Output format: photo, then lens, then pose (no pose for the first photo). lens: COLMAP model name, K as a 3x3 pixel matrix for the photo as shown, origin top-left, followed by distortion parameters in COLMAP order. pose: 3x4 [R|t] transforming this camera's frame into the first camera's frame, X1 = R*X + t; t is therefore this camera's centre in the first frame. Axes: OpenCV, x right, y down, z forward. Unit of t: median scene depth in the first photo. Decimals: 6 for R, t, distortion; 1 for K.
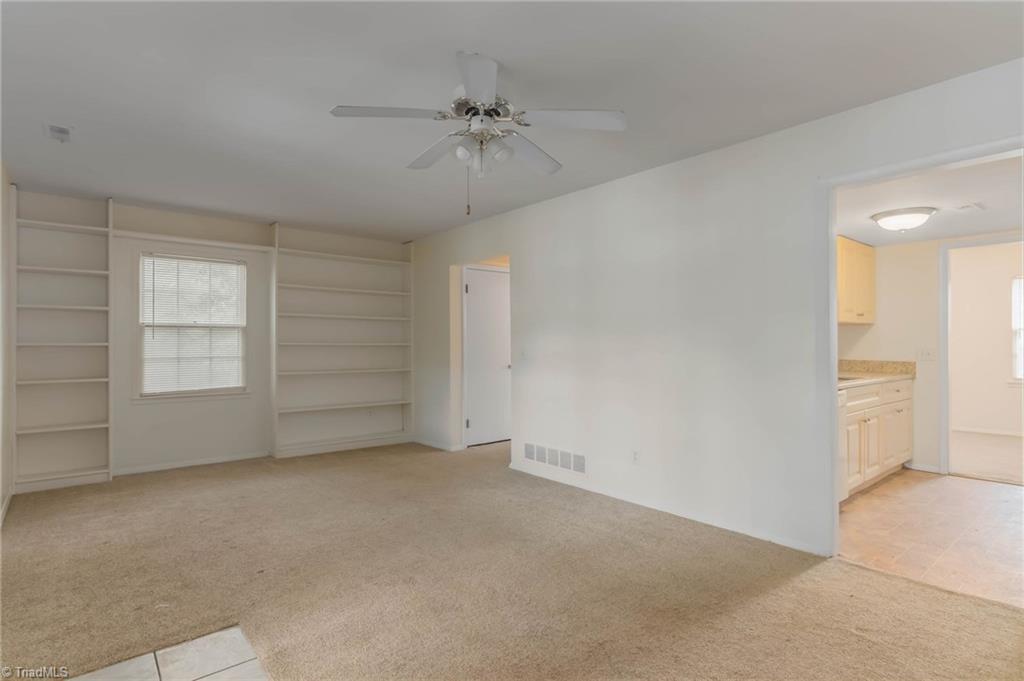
lens RADIAL K [[521.6, 0, 514.6], [0, 521.6, 335.3], [0, 0, 1]] dist [-0.001612, -0.009885]
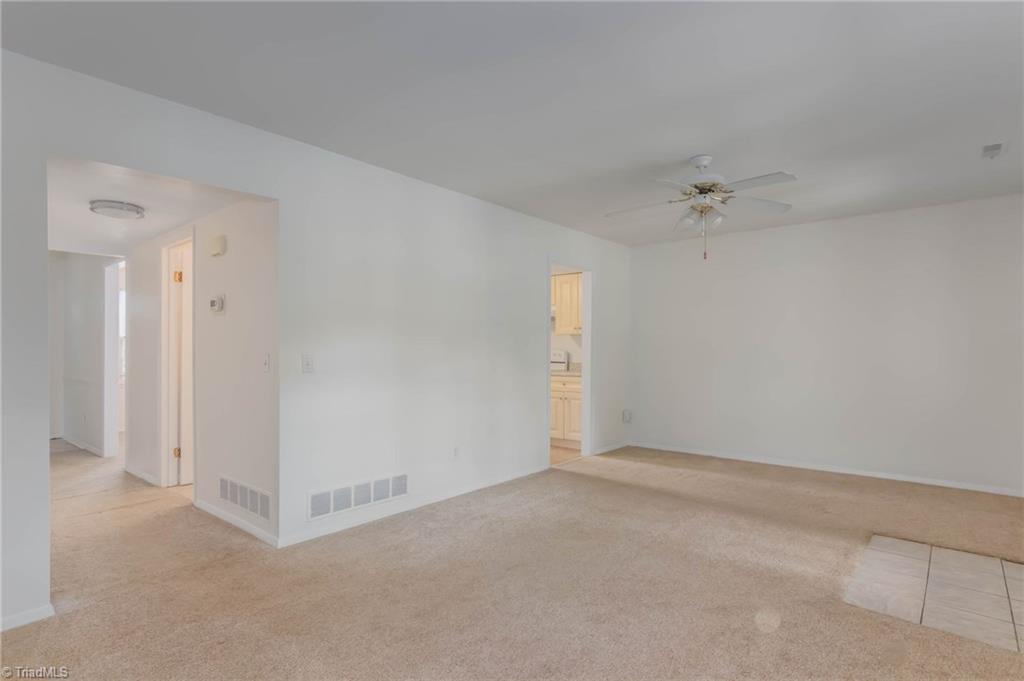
lens RADIAL K [[521.6, 0, 514.6], [0, 521.6, 335.3], [0, 0, 1]] dist [-0.001612, -0.009885]
pose [[-0.174311, 0.026722, 0.984328, -0.710658], [-0.014437, 0.999455, -0.029689, 0.014420], [-0.984585, -0.019386, -0.173831, 0.874895]]
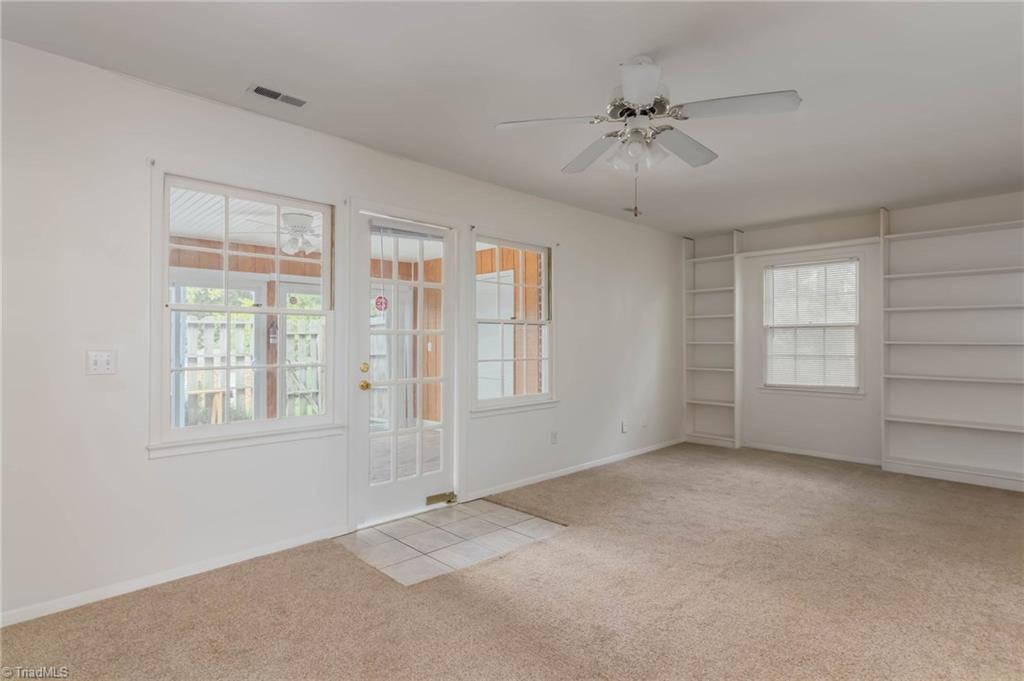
lens RADIAL K [[521.6, 0, 514.6], [0, 521.6, 335.3], [0, 0, 1]] dist [-0.001612, -0.009885]
pose [[0.066072, -0.012517, -0.997736, 0.453702], [0.014609, 0.999826, -0.011576, 0.004848], [0.997708, -0.013811, 0.066244, 0.342831]]
